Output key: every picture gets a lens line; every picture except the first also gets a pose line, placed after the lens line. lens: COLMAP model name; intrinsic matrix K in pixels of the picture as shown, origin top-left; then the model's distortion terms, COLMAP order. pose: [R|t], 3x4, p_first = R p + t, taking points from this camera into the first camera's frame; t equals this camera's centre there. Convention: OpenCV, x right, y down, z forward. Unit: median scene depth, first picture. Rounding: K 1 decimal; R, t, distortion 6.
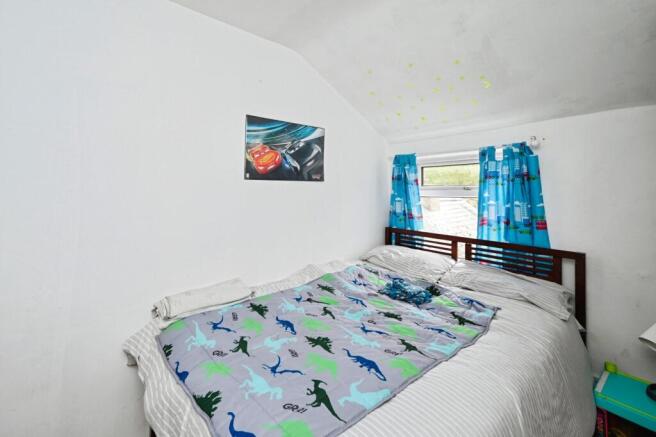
lens RADIAL K [[280.8, 0, 327.3], [0, 280.8, 181.7], [0, 0, 1]] dist [-0.001443, -0.000170]
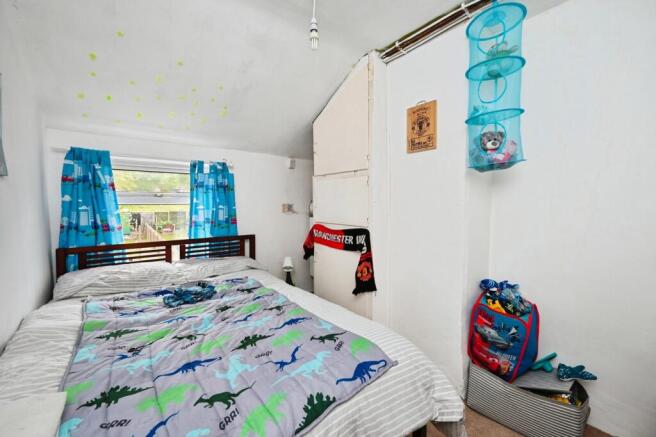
lens RADIAL K [[268.8, 0, 328.0], [0, 268.8, 218.5], [0, 0, 1]] dist [0.000244, 0.000004]
pose [[0.016118, -0.064100, 0.997813, -0.584403], [-0.031140, 0.997427, 0.064579, 0.030130], [-0.999385, -0.032113, 0.014080, 0.429838]]
